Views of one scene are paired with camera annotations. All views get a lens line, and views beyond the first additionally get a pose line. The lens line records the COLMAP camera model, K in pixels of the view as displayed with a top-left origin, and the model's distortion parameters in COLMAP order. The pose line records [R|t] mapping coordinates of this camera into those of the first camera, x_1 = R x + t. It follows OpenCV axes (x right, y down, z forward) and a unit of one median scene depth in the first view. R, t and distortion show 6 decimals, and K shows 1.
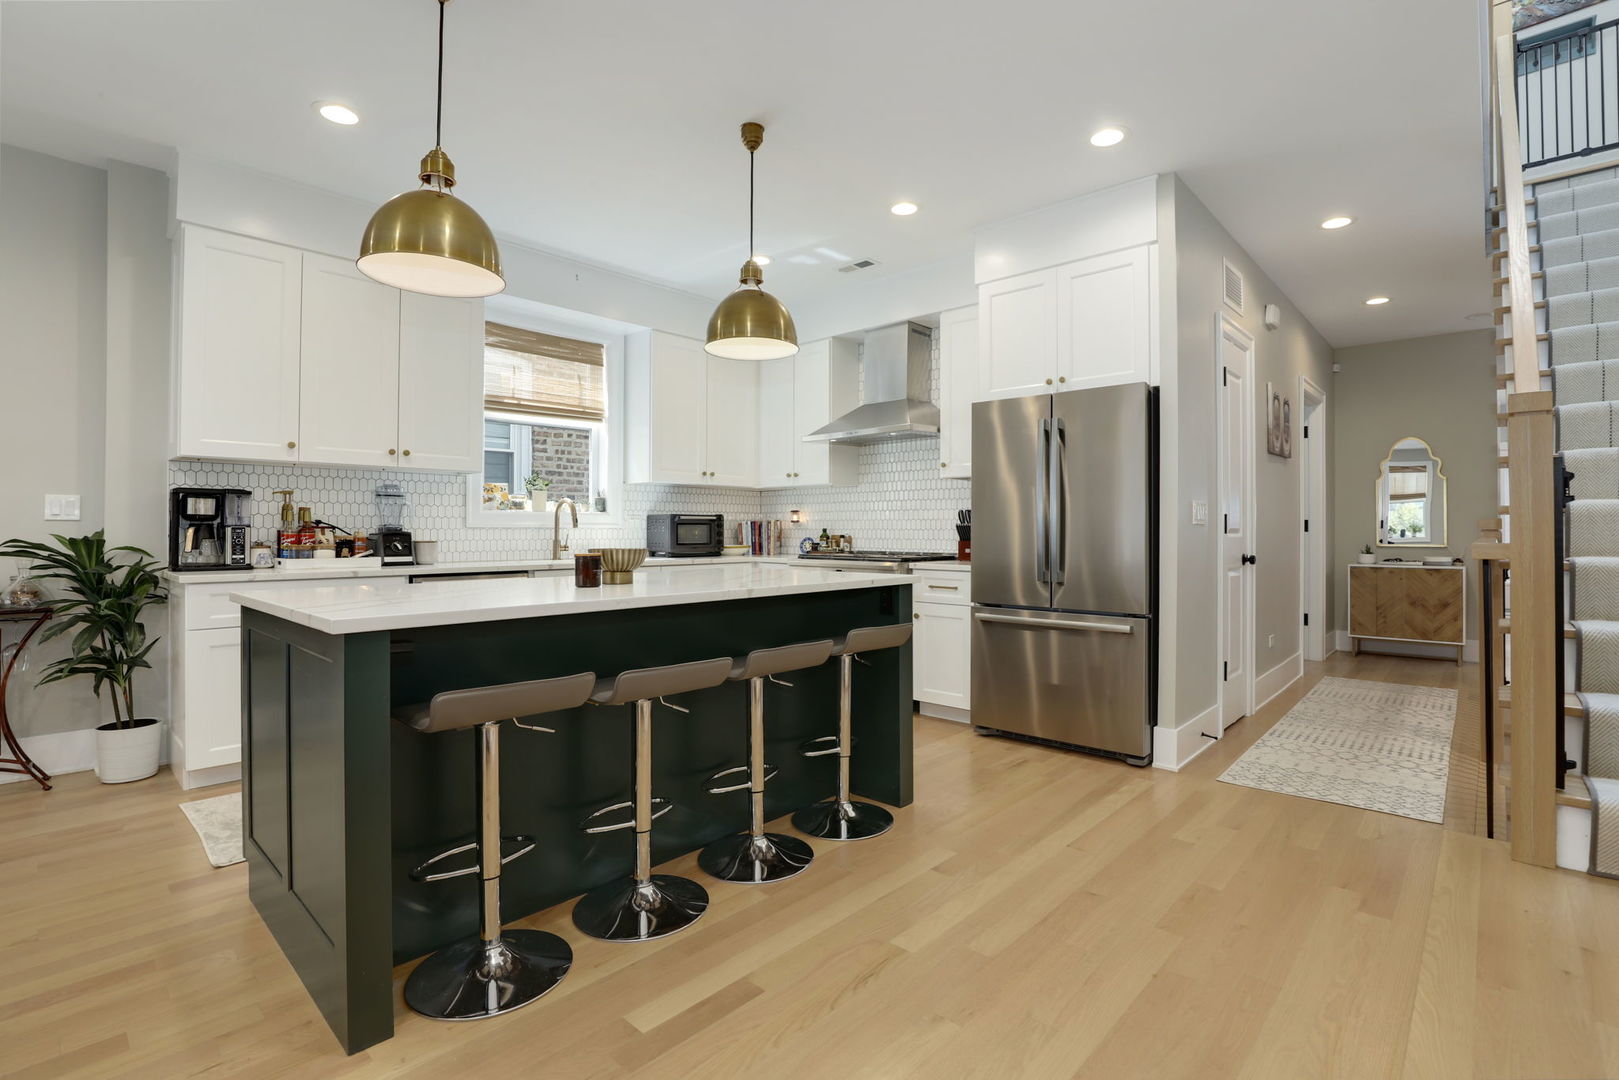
lens RADIAL K [[743.7, 0, 823.9], [0, 743.7, 530.5], [0, 0, 1]] dist [-0.031591, 0.000608]
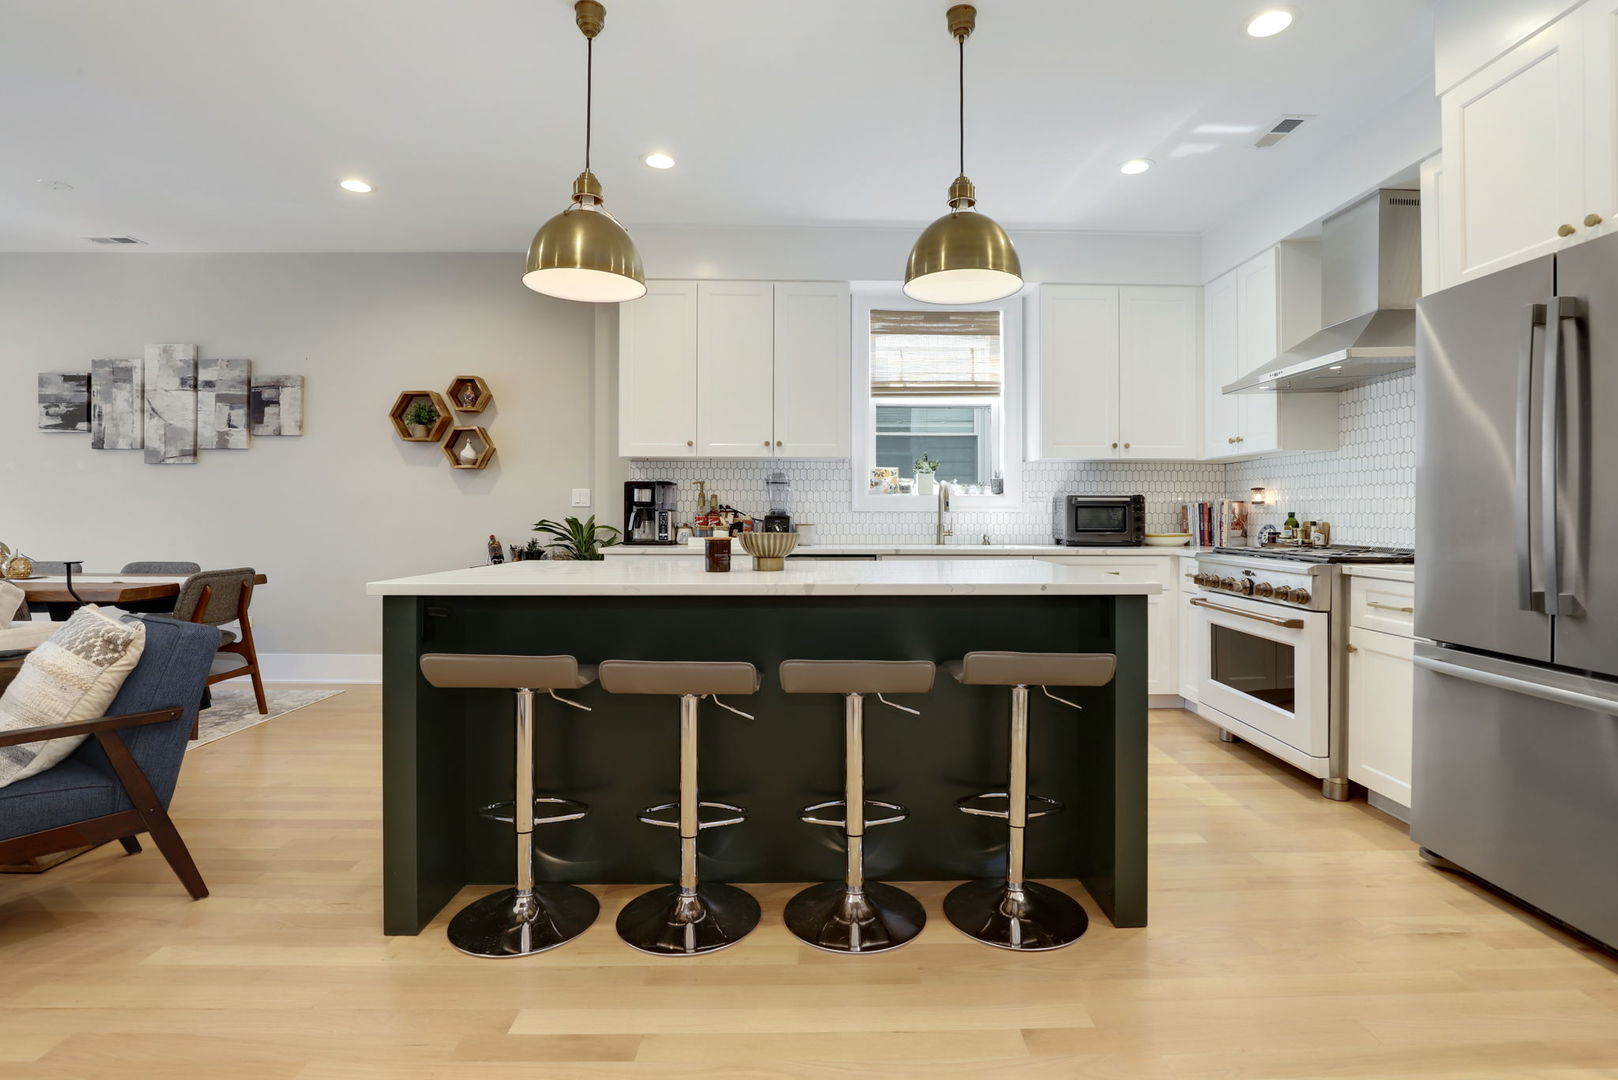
lens RADIAL K [[762.3, 0, 822.2], [0, 762.3, 523.8], [0, 0, 1]] dist [-0.046210, 0.010114]
pose [[0.693812, 0.009042, -0.720100, 0.273266], [-0.001610, 0.999938, 0.011004, 0.001787], [0.720155, -0.006475, 0.693783, 0.231101]]
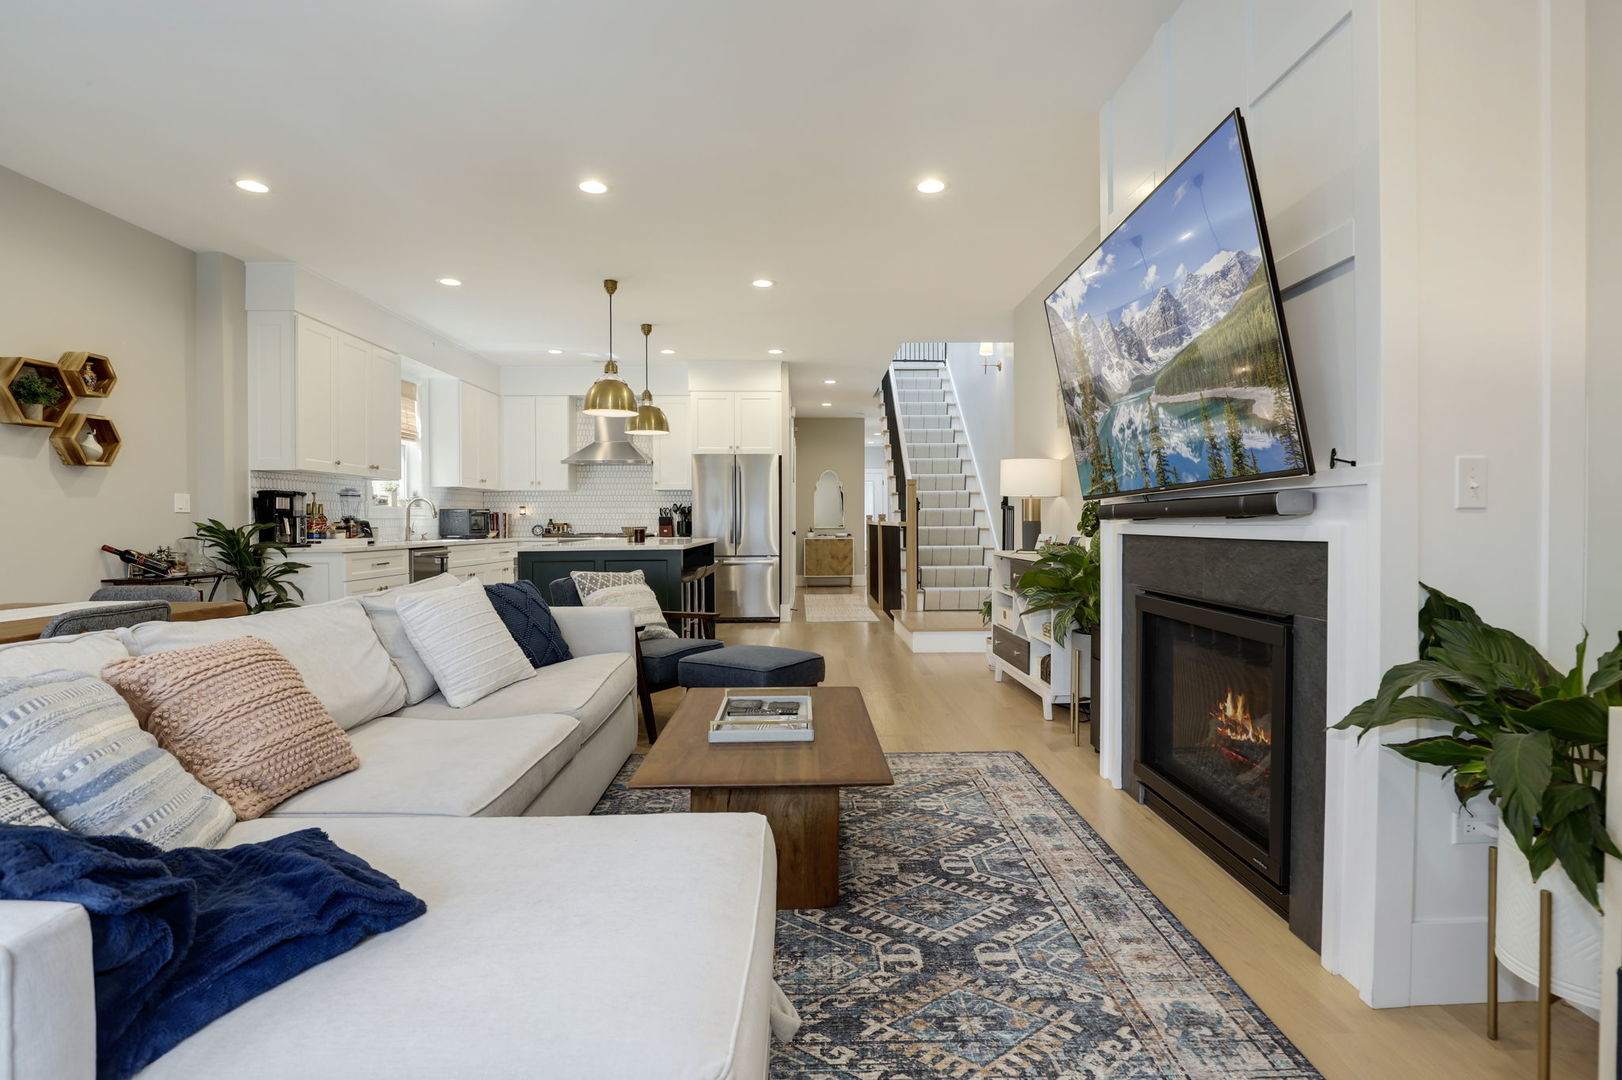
lens RADIAL K [[777.1, 0, 823.4], [0, 777.1, 531.3], [0, 0, 1]] dist [-0.035780, -0.000092]
pose [[0.721647, -0.013434, 0.692131, -0.899037], [0.006714, 0.999900, 0.012407, 0.008710], [-0.692229, -0.004306, 0.721665, -0.665405]]
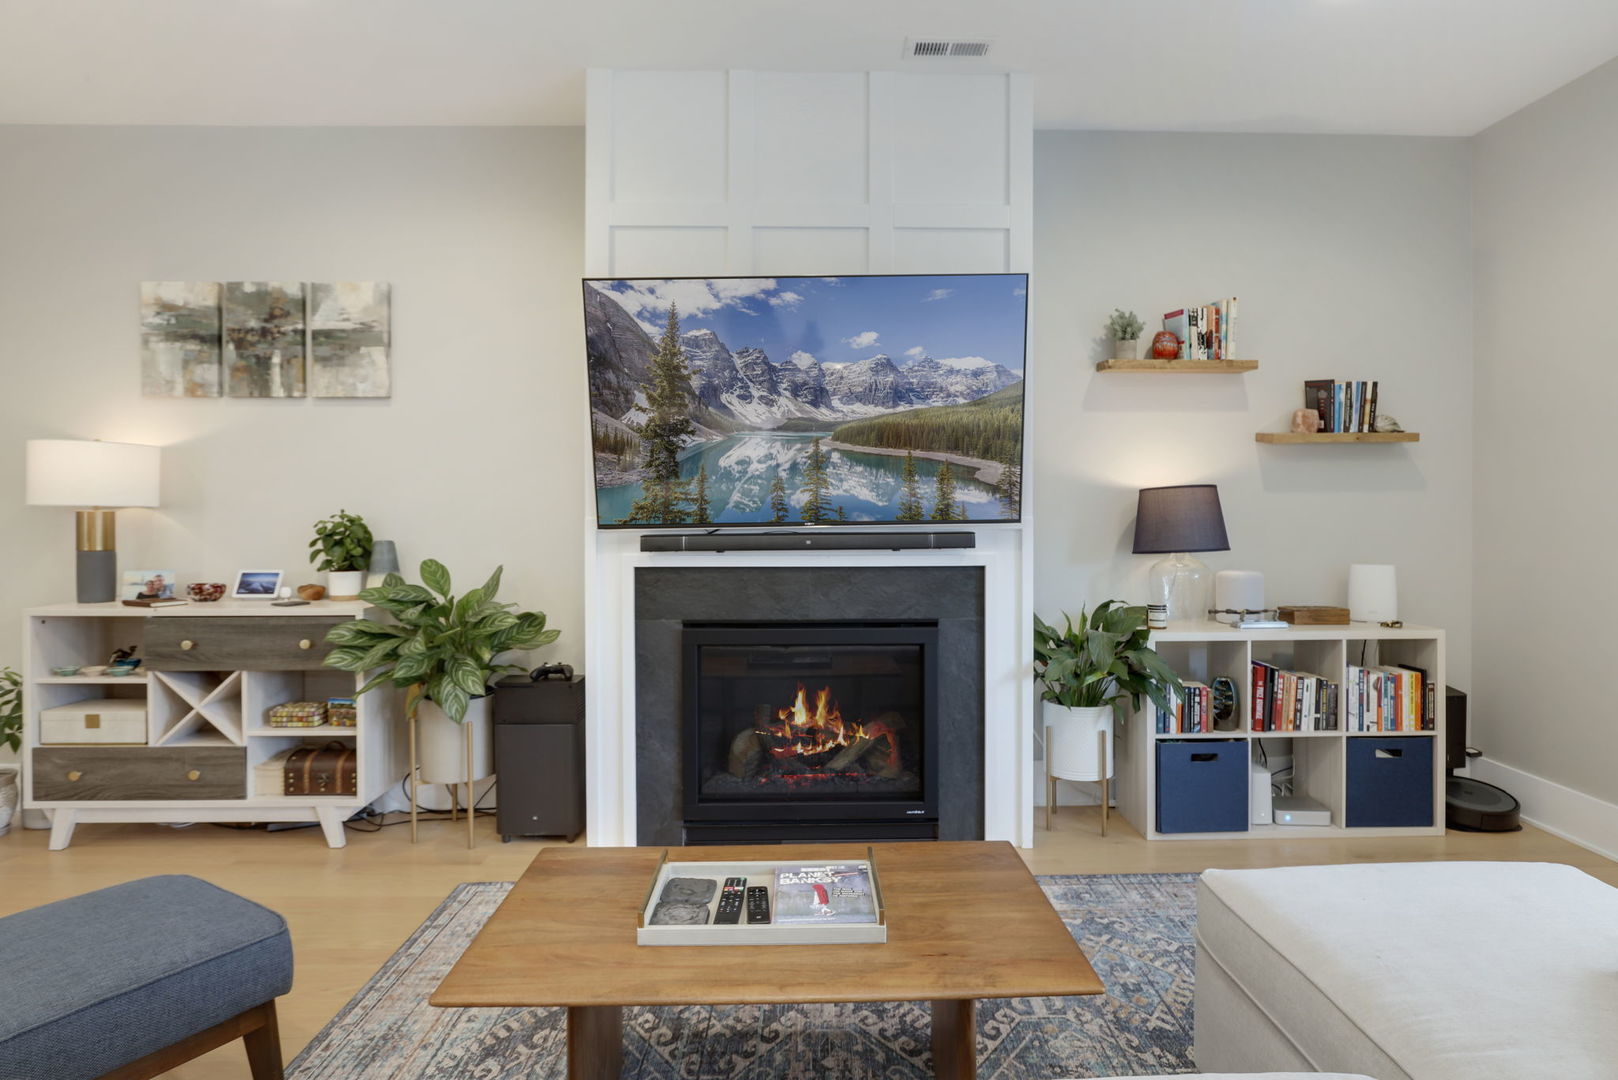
lens RADIAL K [[870.3, 0, 833.1], [0, 870.3, 515.9], [0, 0, 1]] dist [-0.023722, 0.001261]
pose [[-0.692839, -0.006415, 0.721063, -0.841199], [0.002074, 0.999939, 0.010889, -0.027938], [-0.721089, 0.009040, -0.692784, 0.035170]]
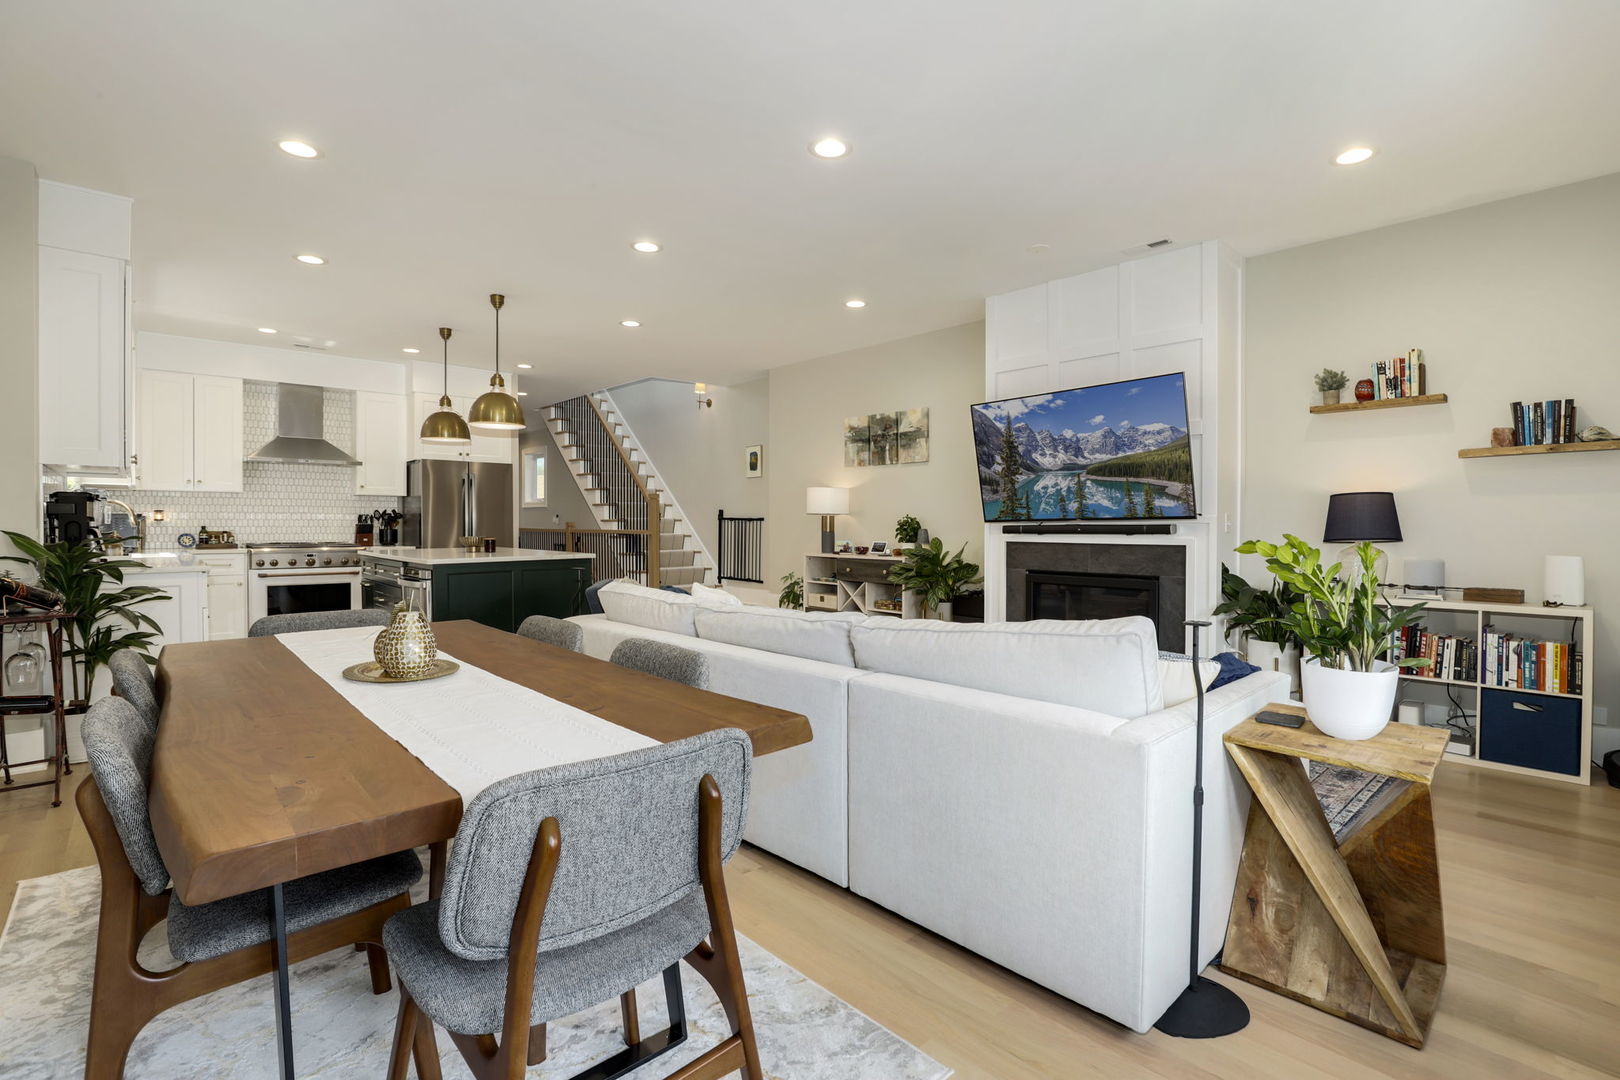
lens RADIAL K [[744.1, 0, 824.4], [0, 744.1, 530.5], [0, 0, 1]] dist [-0.031591, 0.000608]
pose [[0.079159, -0.009712, 0.996815, -1.456639], [0.000315, 0.999953, 0.009717, -0.008527], [-0.996862, -0.000455, 0.079158, -0.140399]]
